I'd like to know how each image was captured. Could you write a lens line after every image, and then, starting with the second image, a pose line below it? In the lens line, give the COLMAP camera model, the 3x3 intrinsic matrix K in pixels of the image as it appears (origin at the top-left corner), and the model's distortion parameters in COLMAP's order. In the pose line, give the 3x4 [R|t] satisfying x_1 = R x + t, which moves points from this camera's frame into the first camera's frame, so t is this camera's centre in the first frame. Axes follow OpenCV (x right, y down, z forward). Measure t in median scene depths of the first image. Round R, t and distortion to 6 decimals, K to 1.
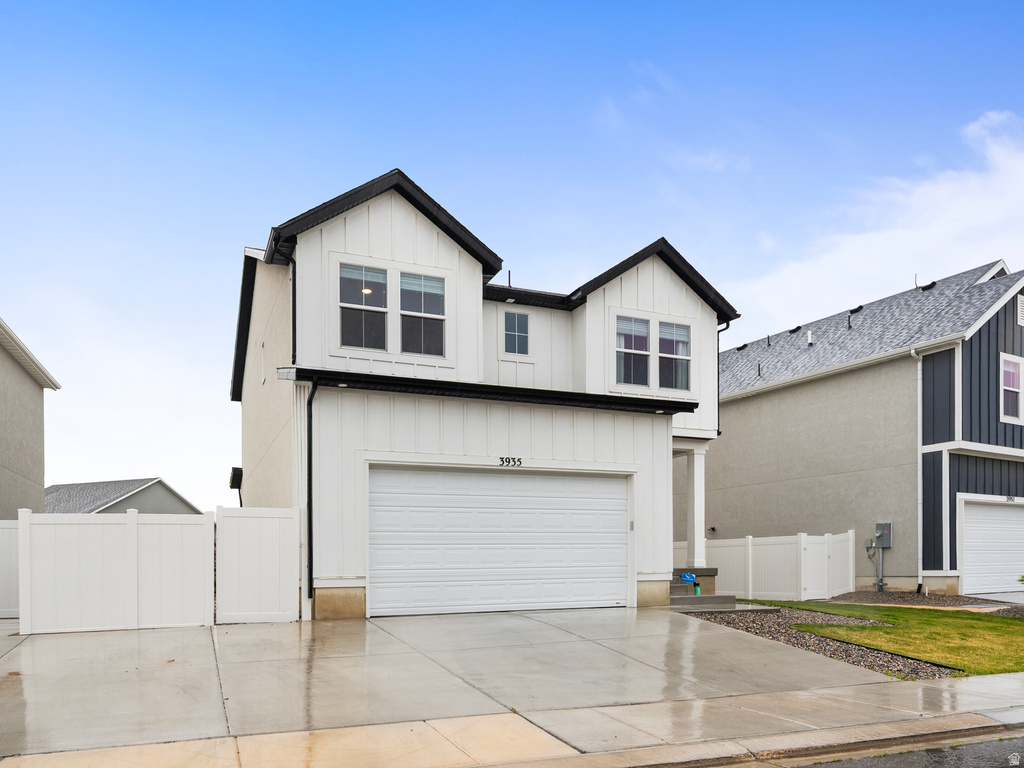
lens RADIAL K [[757.7, 0, 507.5], [0, 757.7, 409.3], [0, 0, 1]] dist [0.008058, 0.003151]
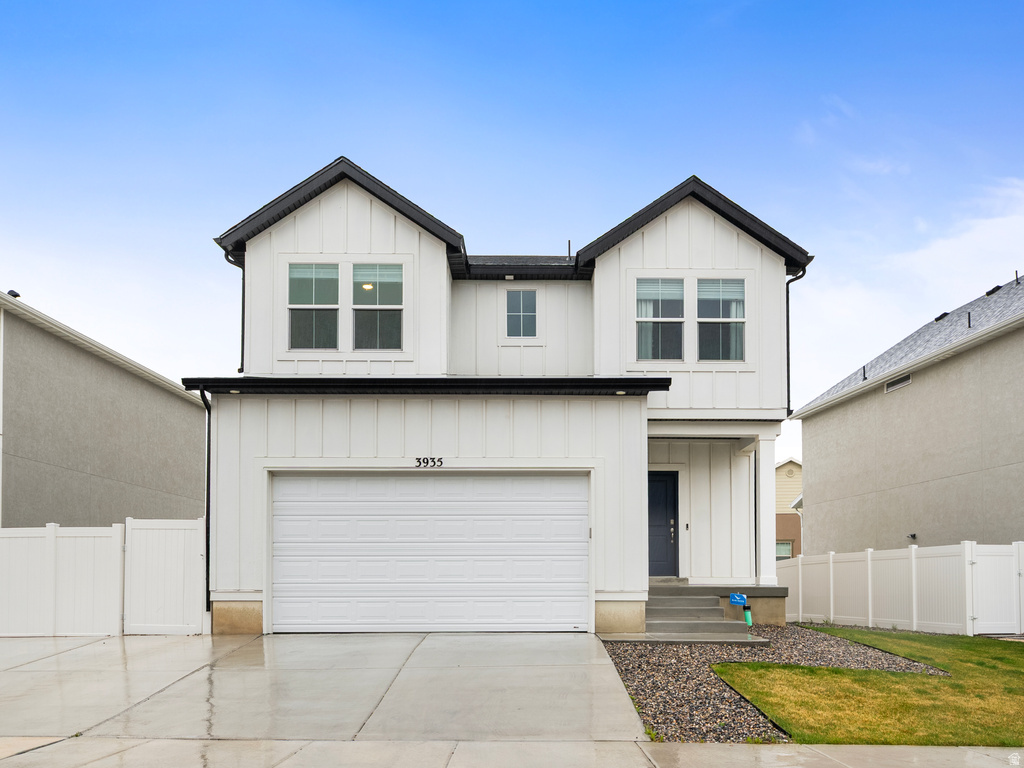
lens RADIAL K [[845.9, 0, 512.0], [0, 845.9, 384.0], [0, 0, 1]] dist [0.010017, 0.004468]
pose [[0.919859, -0.077821, -0.384451, 0.434140], [0.068421, 0.996929, -0.038093, 0.020180], [0.386235, 0.008736, 0.922359, 0.112429]]
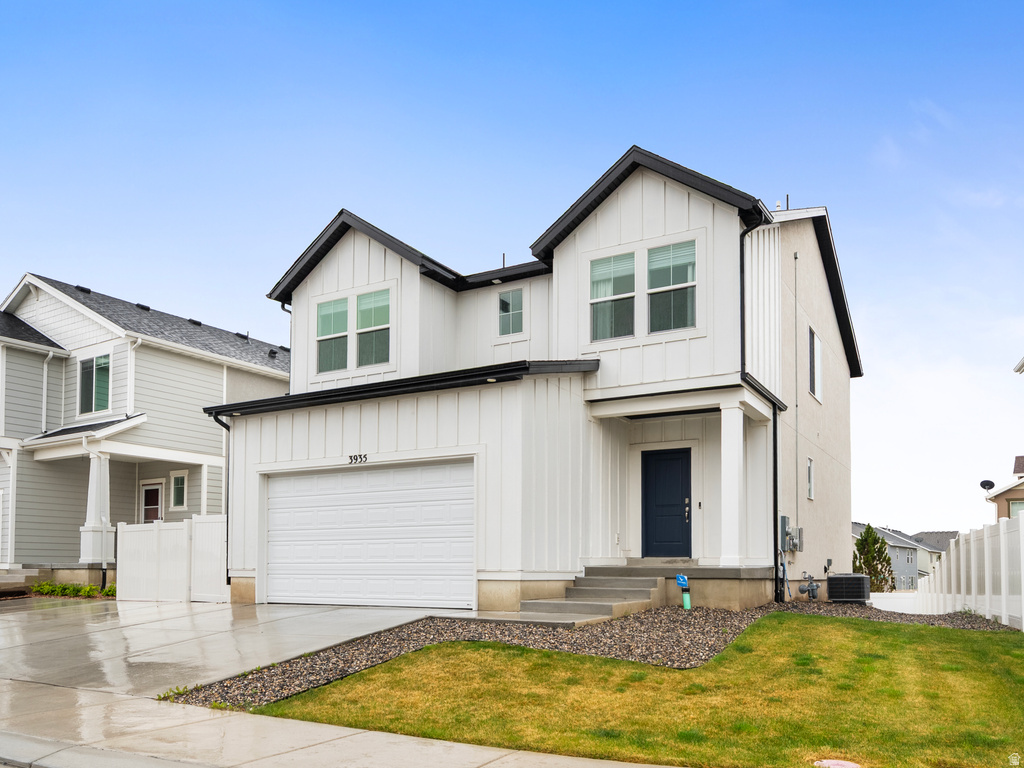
lens RADIAL K [[772.3, 0, 508.7], [0, 772.3, 380.1], [0, 0, 1]] dist [0.002284, 0.000795]
pose [[0.597048, -0.175696, -0.782729, 0.870559], [0.153352, 0.982724, -0.103614, 0.094080], [0.787411, -0.058170, 0.613677, 0.474832]]
